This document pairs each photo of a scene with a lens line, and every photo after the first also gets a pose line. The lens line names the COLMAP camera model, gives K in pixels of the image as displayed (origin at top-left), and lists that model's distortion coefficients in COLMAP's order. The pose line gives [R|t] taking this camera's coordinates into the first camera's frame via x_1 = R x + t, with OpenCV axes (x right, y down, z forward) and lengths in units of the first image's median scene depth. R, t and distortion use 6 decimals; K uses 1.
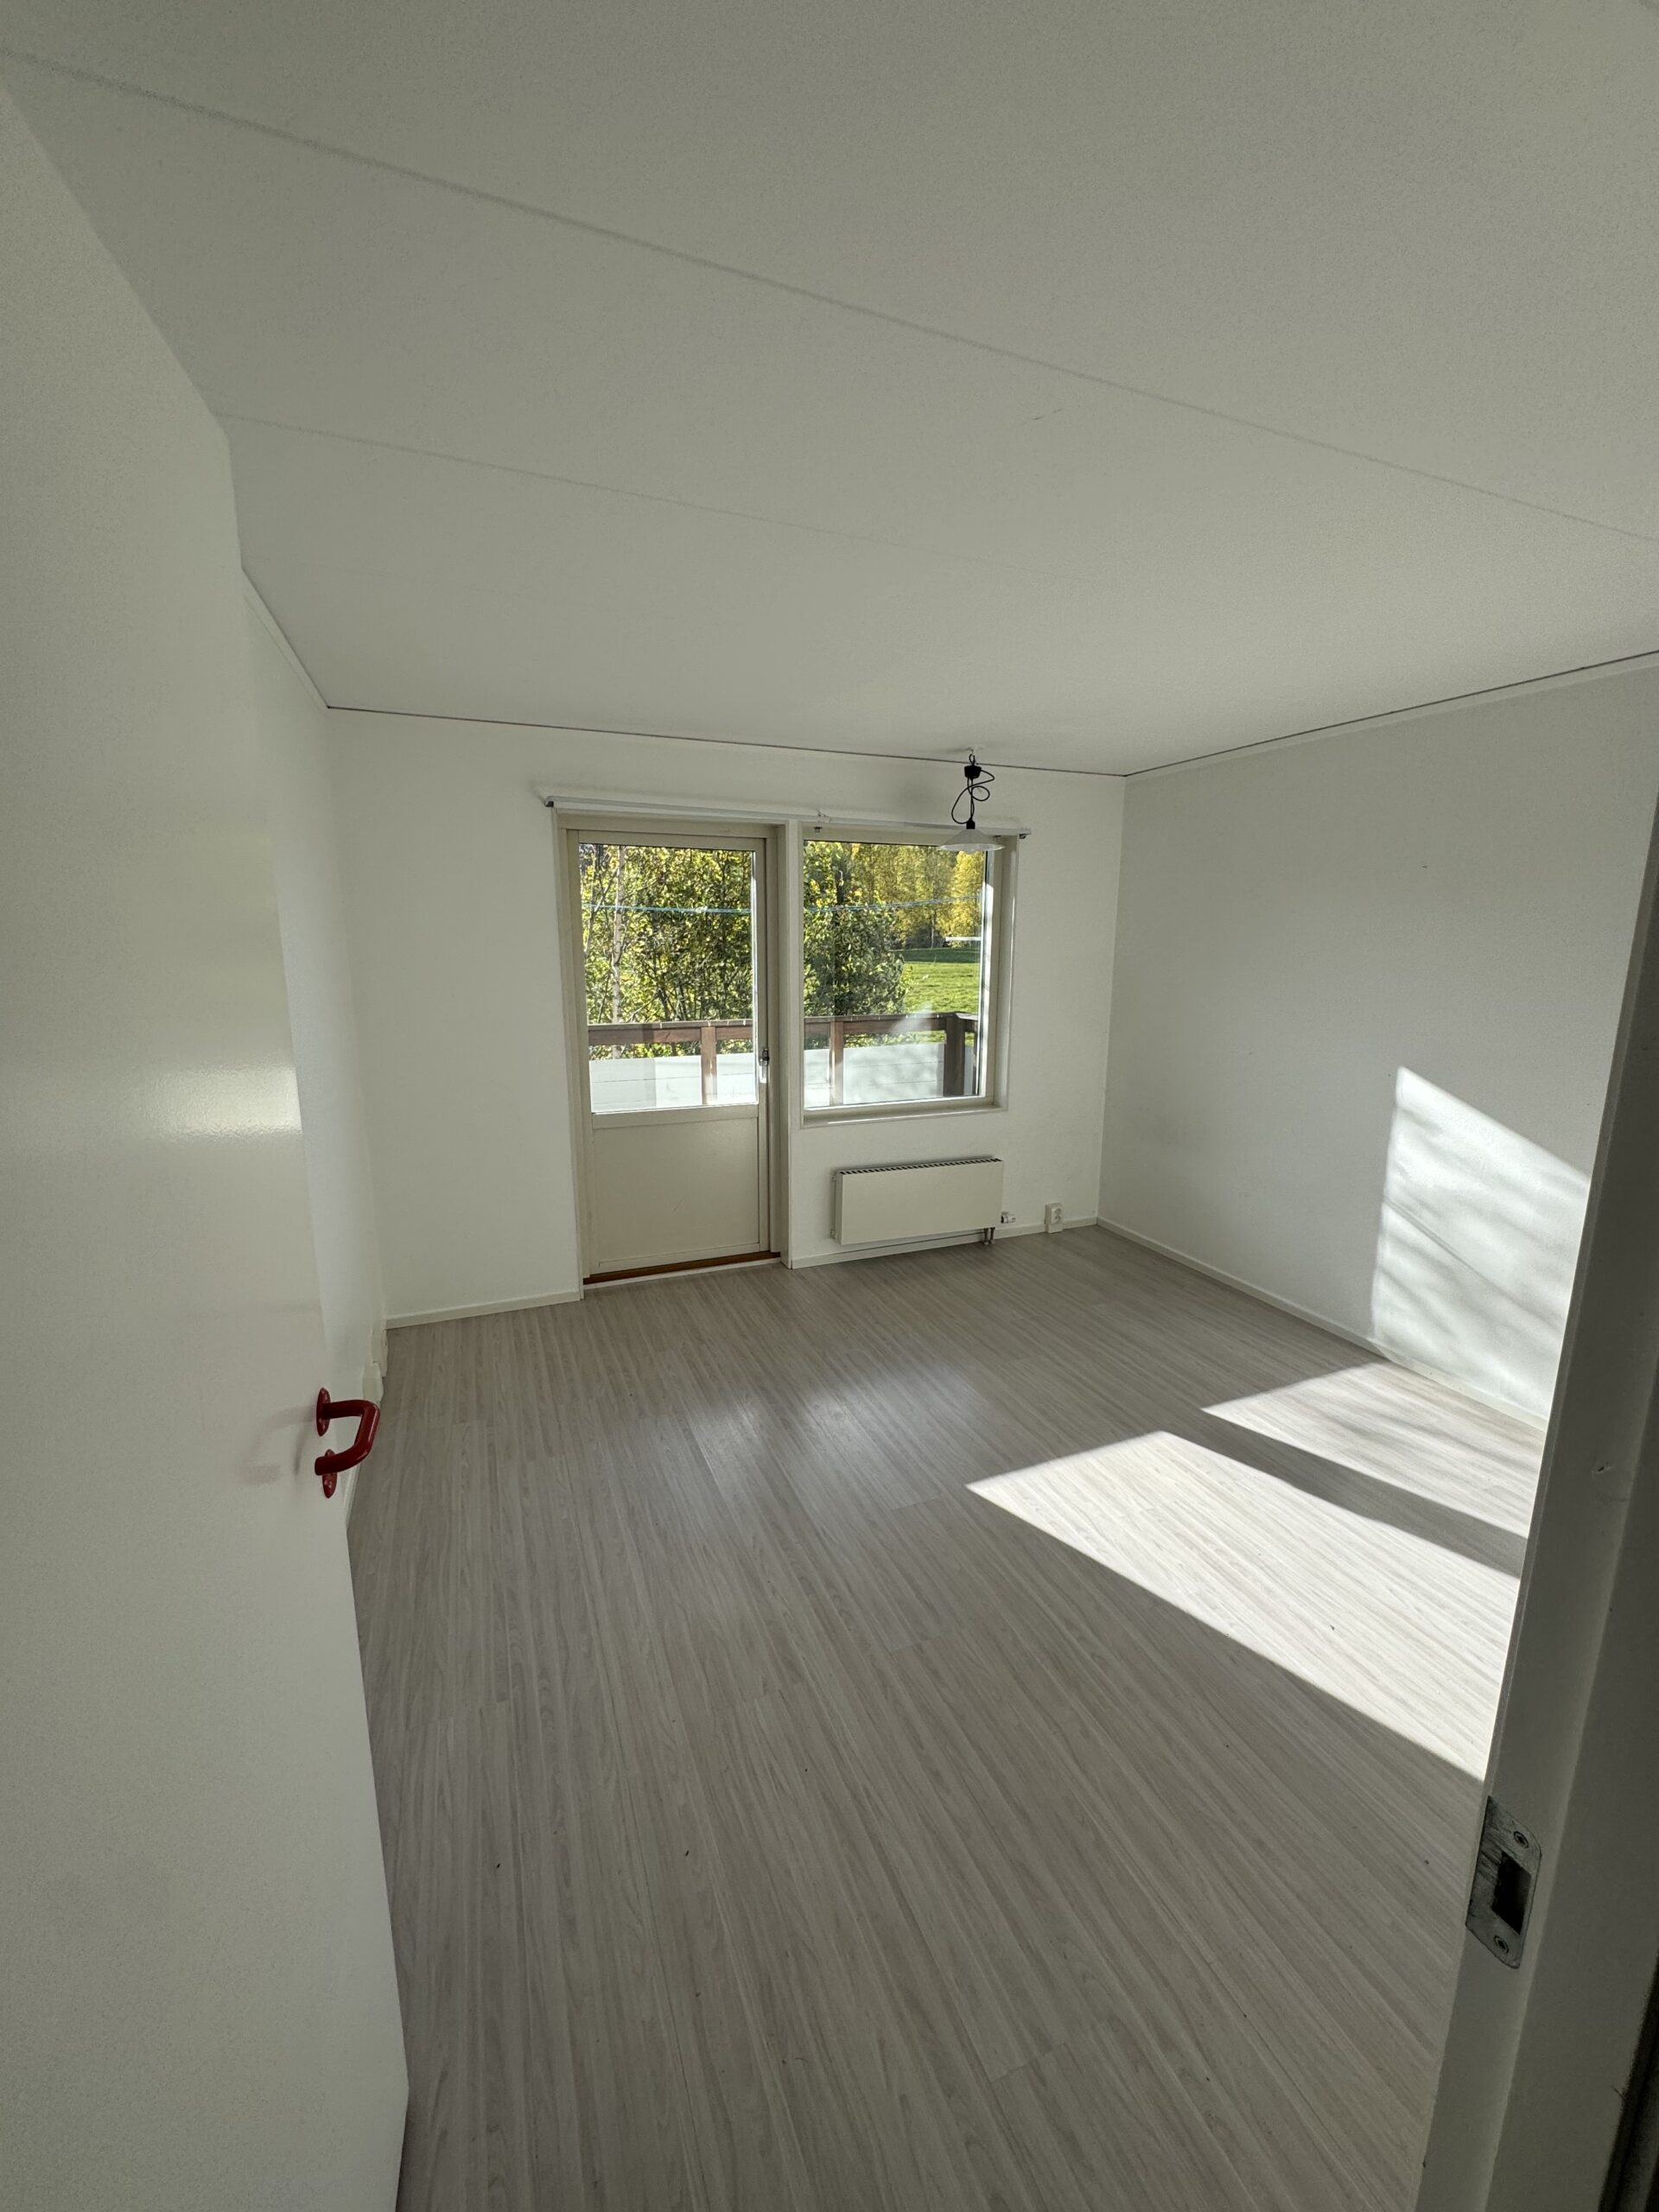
lens RADIAL K [[898.6, 0, 830.2], [0, 898.6, 1111.8], [0, 0, 1]] dist [-0.003298, 0.000567]
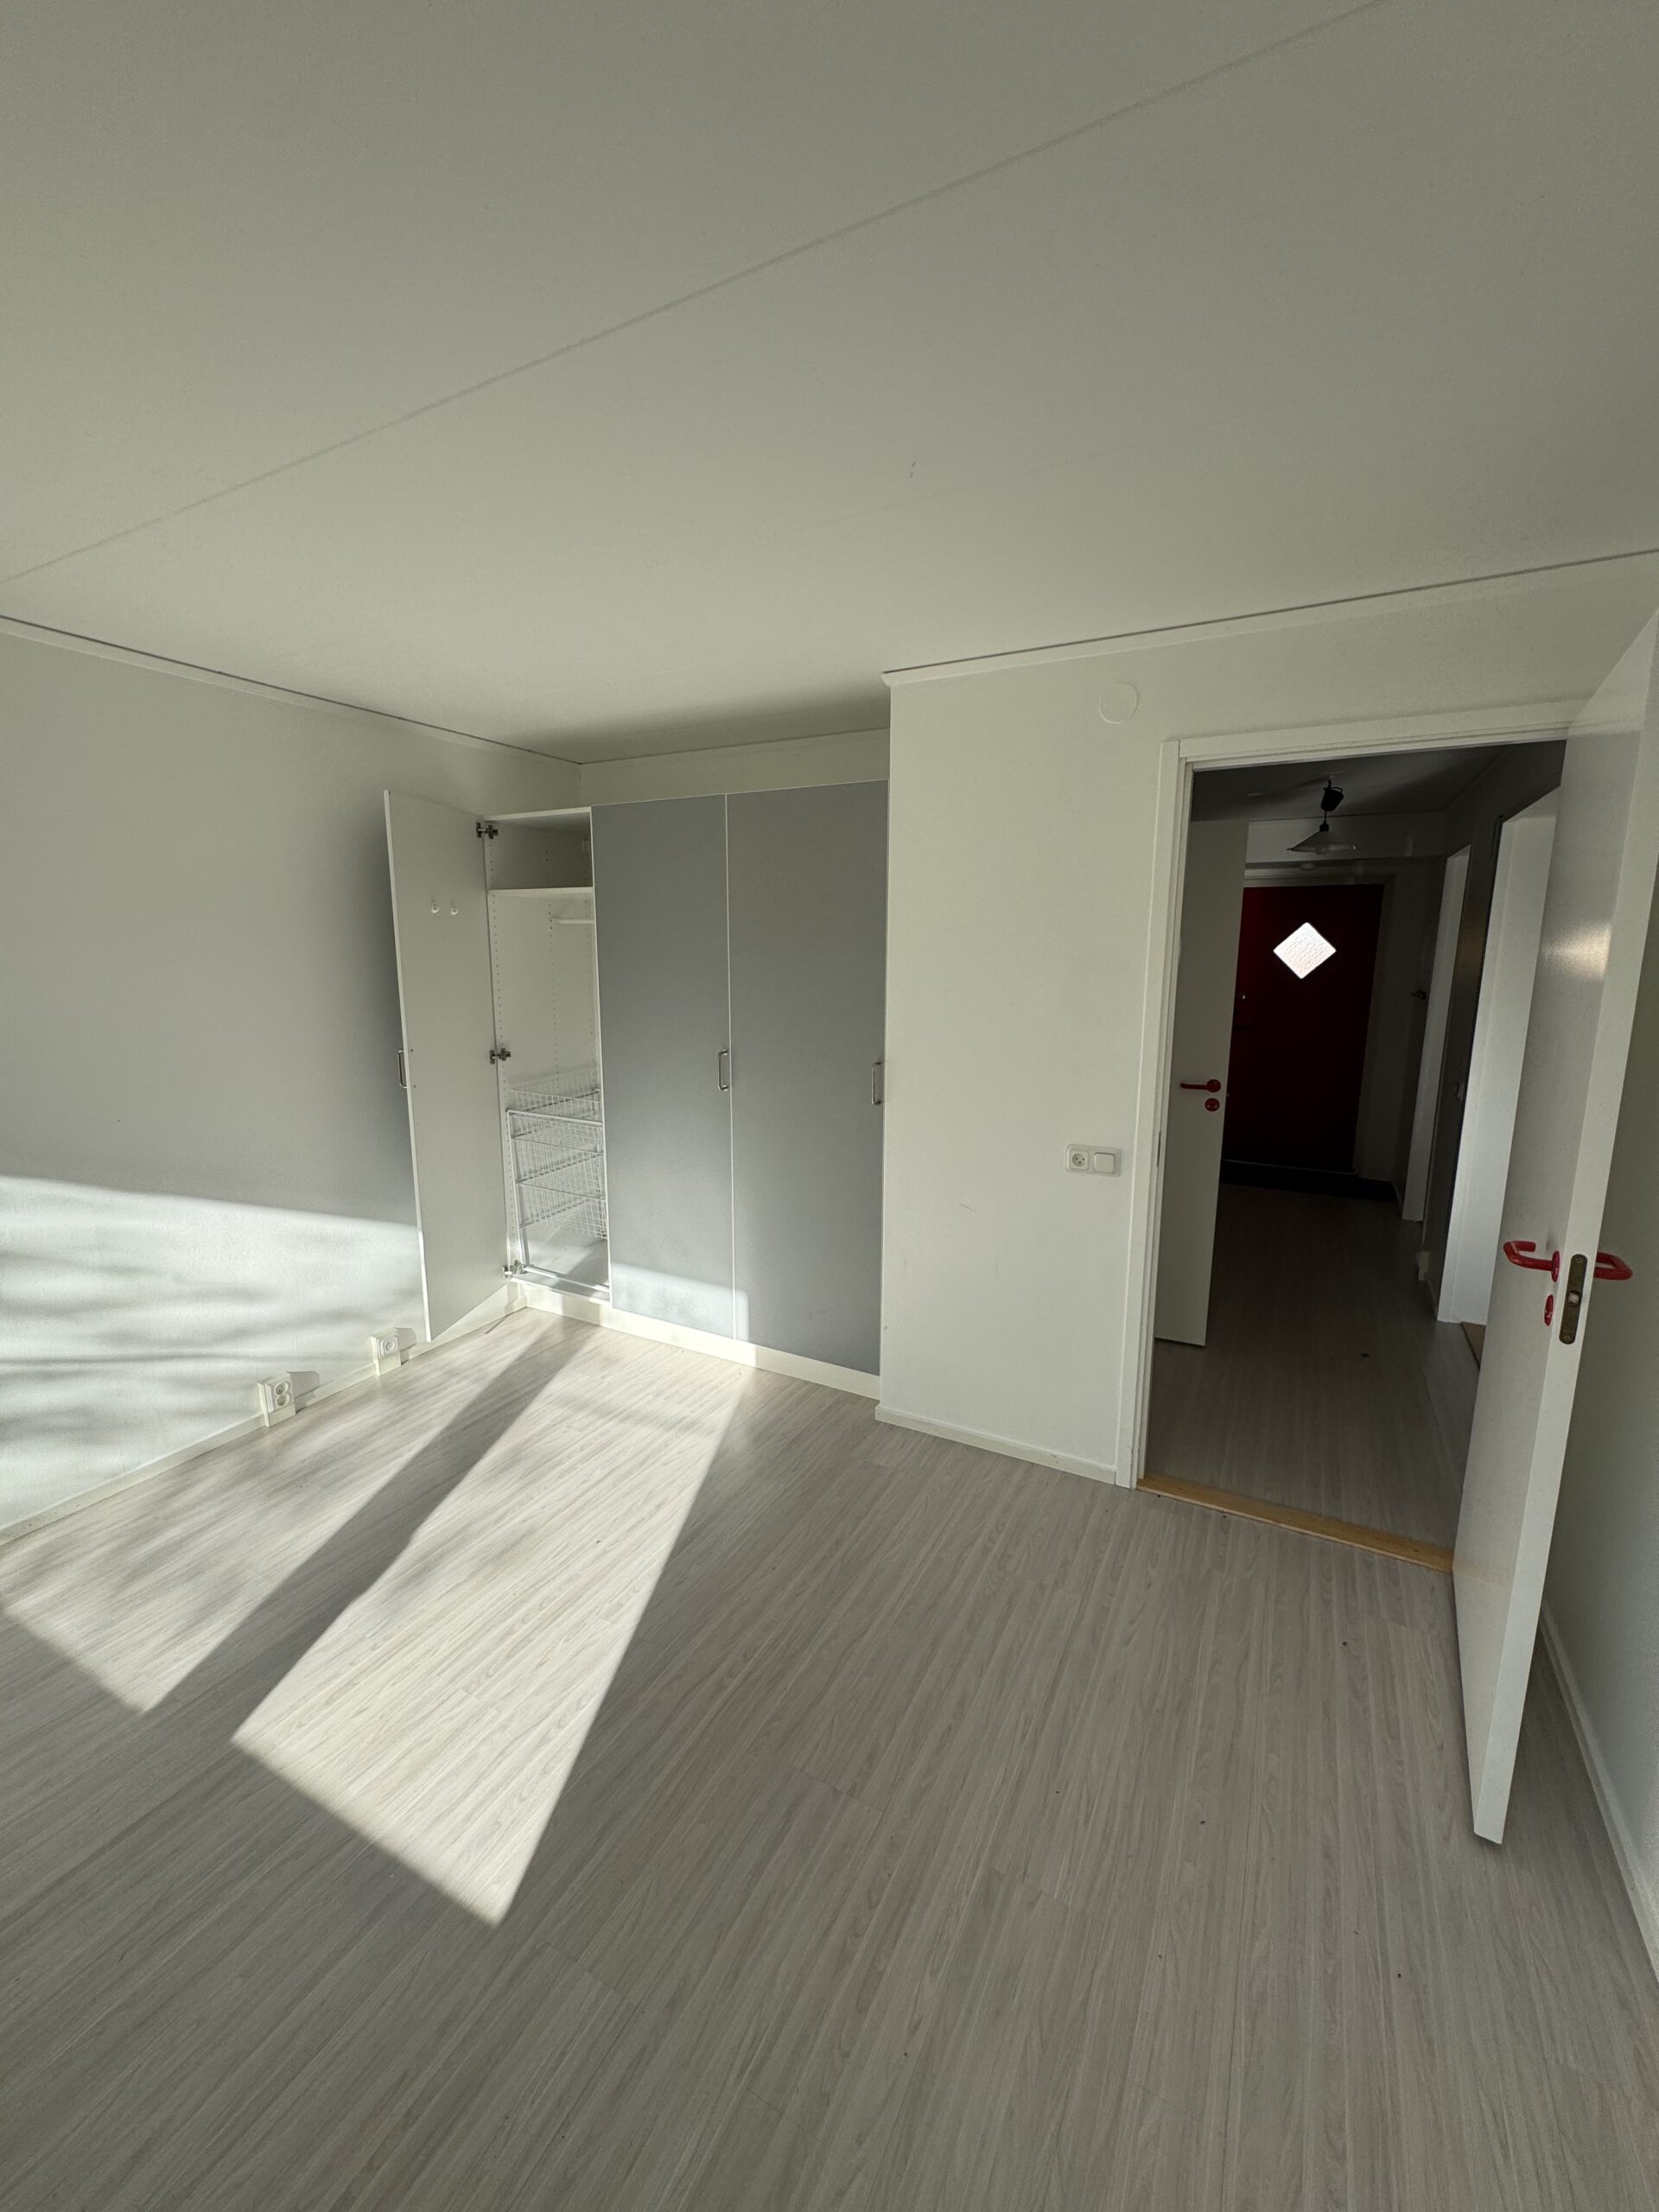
lens RADIAL K [[898.6, 0, 825.1], [0, 898.6, 1097.7], [0, 0, 1]] dist [-0.003298, 0.000567]
pose [[-0.643572, -0.132408, 0.753845, -0.443759], [0.144349, 0.946251, 0.289436, -0.269473], [-0.751650, 0.295090, -0.589868, 1.365470]]
